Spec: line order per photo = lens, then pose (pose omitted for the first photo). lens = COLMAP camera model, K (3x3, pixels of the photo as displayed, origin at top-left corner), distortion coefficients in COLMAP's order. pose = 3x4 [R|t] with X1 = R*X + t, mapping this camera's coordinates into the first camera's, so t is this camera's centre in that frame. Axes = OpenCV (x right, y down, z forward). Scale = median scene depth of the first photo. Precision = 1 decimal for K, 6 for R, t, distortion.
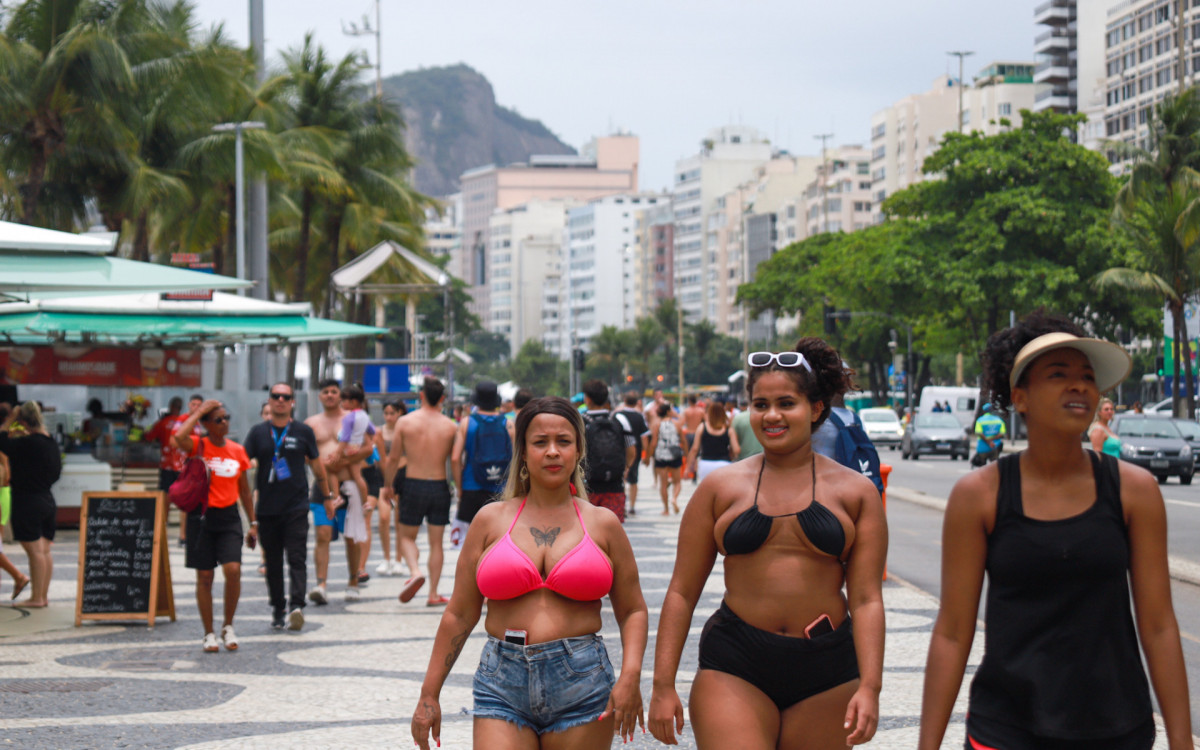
lens RADIAL K [[474.5, 0, 602.1], [0, 474.5, 410.5], [0, 0, 1]] dist [0.000034, -0.000006]
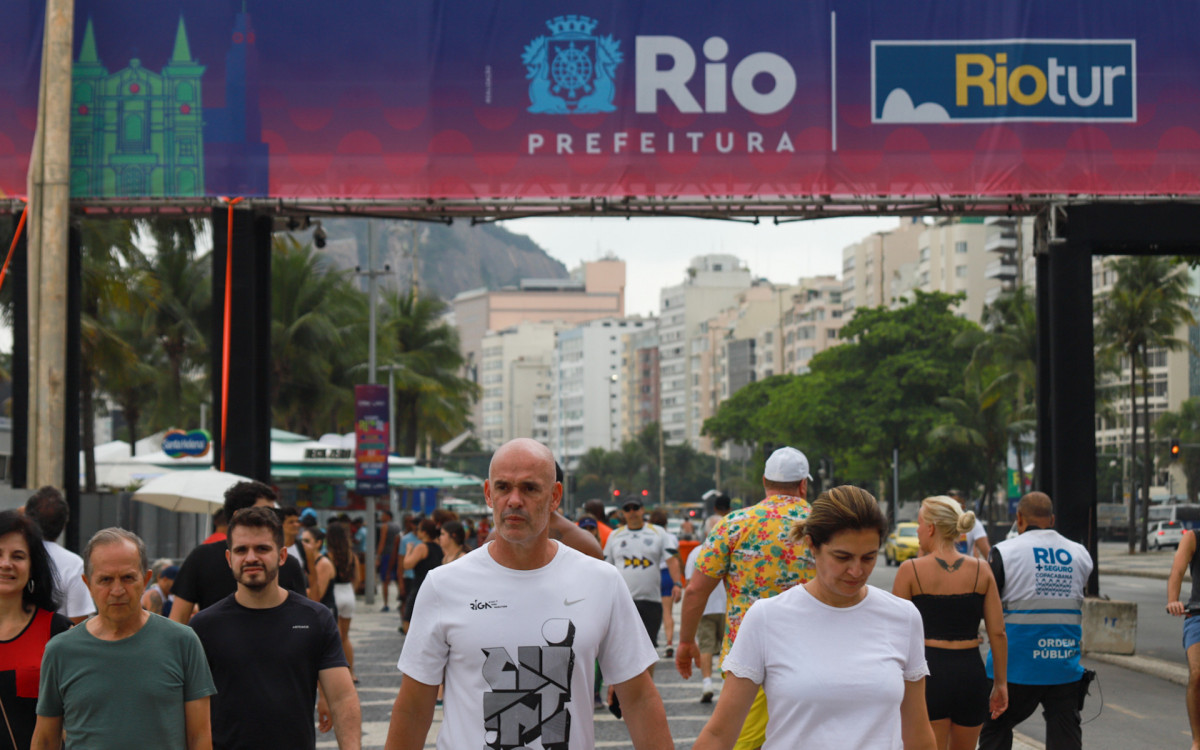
lens RADIAL K [[3414.9, 0, 600.0], [0, 3414.9, 375.0], [0, 0, 1]] dist [-0.026266, 0.119208]
pose [[0.999998, -0.000961, -0.001807, 0.035473], [0.000858, 0.998420, -0.056177, 0.092232], [0.001858, 0.056175, 0.998419, -6.616145]]
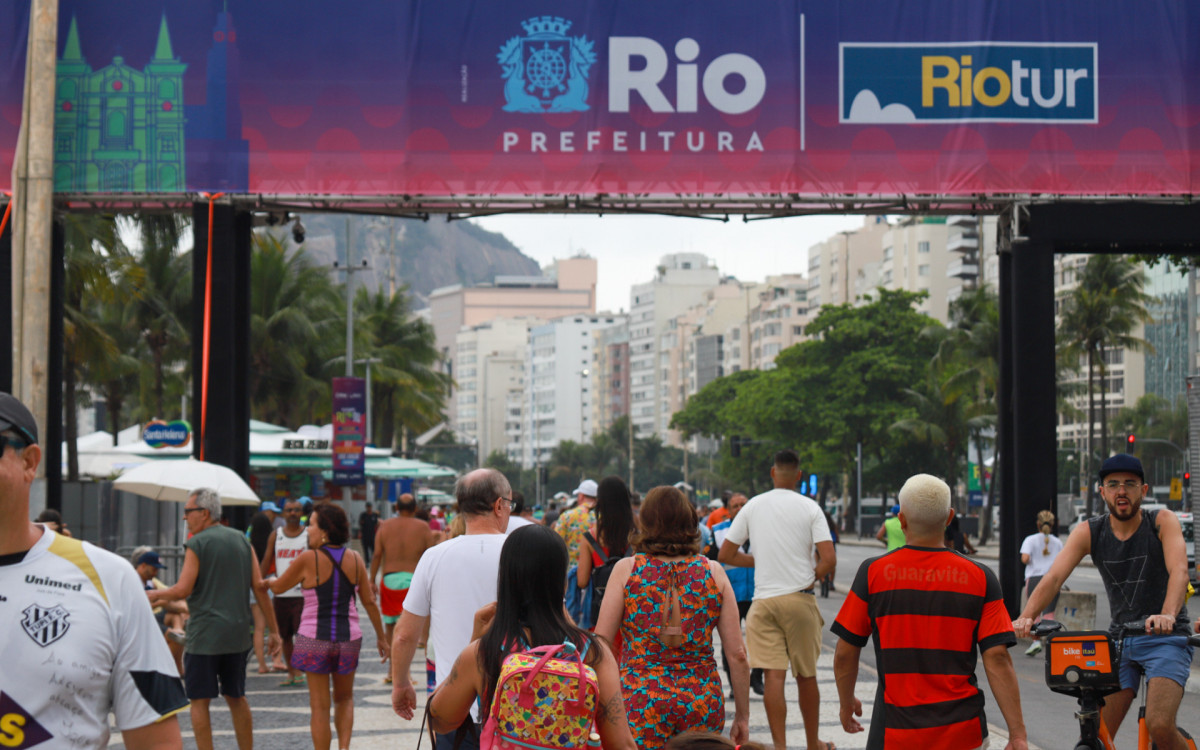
lens RADIAL K [[3380.5, 0, 600.0], [0, 3380.5, 375.0], [0, 0, 1]] dist [-0.012309, -0.218800]
pose [[0.999978, 0.003428, 0.005731, 0.042351], [-0.003116, 0.998563, -0.053496, 0.090619], [-0.005907, 0.053477, 0.998552, -6.740057]]
